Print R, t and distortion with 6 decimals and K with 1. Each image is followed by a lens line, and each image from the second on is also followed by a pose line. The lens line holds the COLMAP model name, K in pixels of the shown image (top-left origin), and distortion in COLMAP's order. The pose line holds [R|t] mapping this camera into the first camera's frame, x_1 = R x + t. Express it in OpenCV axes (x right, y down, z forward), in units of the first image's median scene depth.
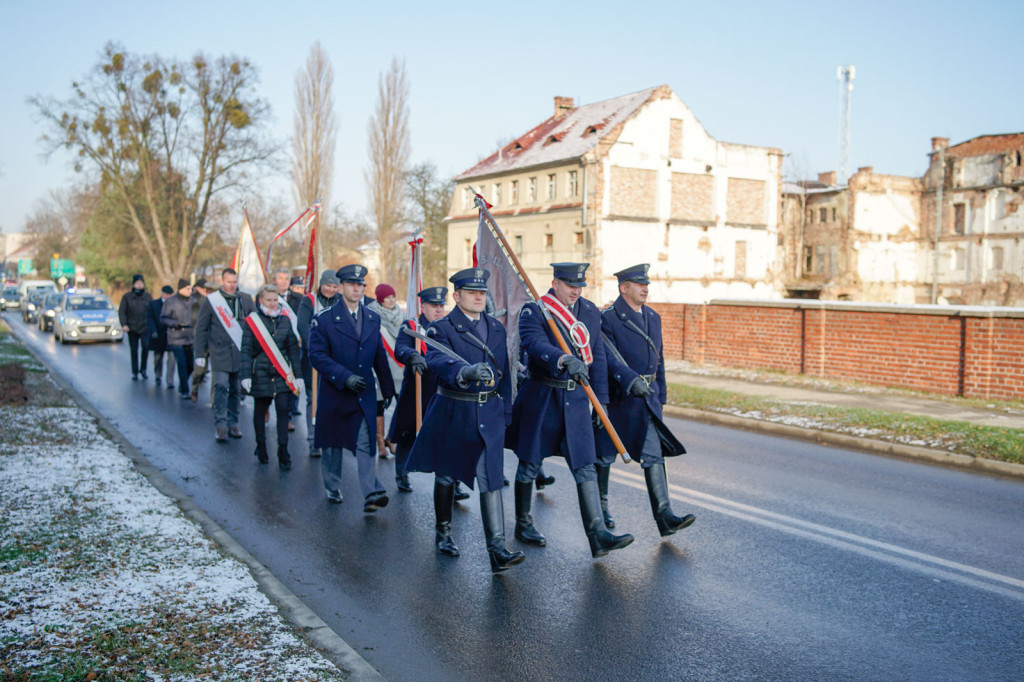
lens RADIAL K [[961.3, 0, 512.0], [0, 961.3, 341.0], [0, 0, 1]] dist [-0.089438, 0.009764]
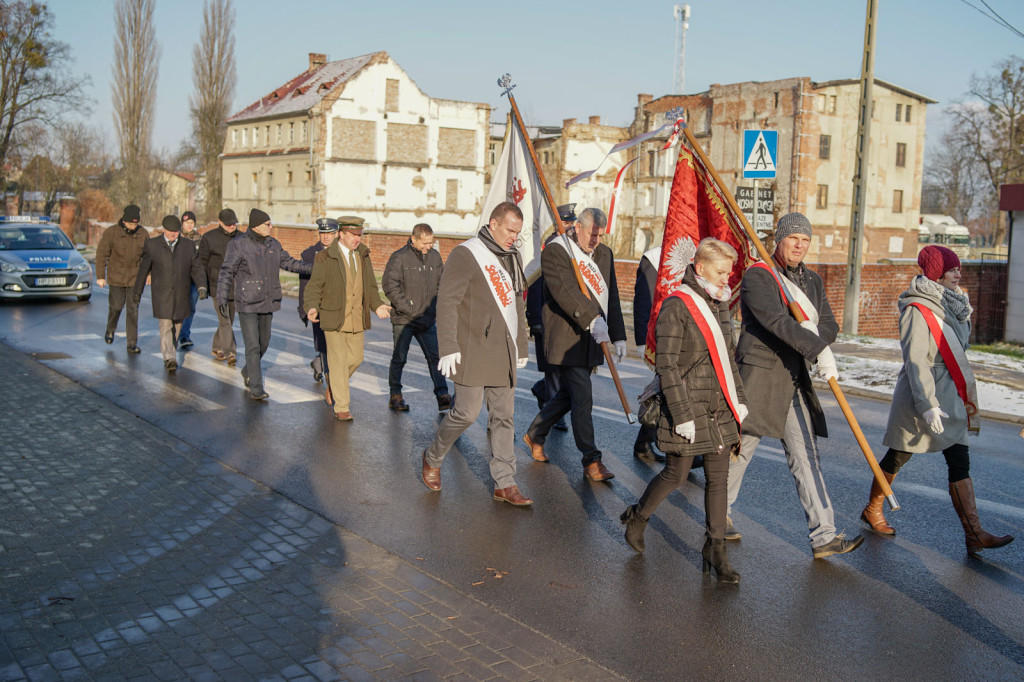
lens RADIAL K [[985.2, 0, 509.2], [0, 985.2, 338.5], [0, 0, 1]] dist [-0.102799, 0.097504]
pose [[0.990791, 0.000456, 0.135398, 0.134914], [-0.009613, 0.997708, 0.066981, 0.013235], [-0.135057, -0.067666, 0.988525, -0.260642]]
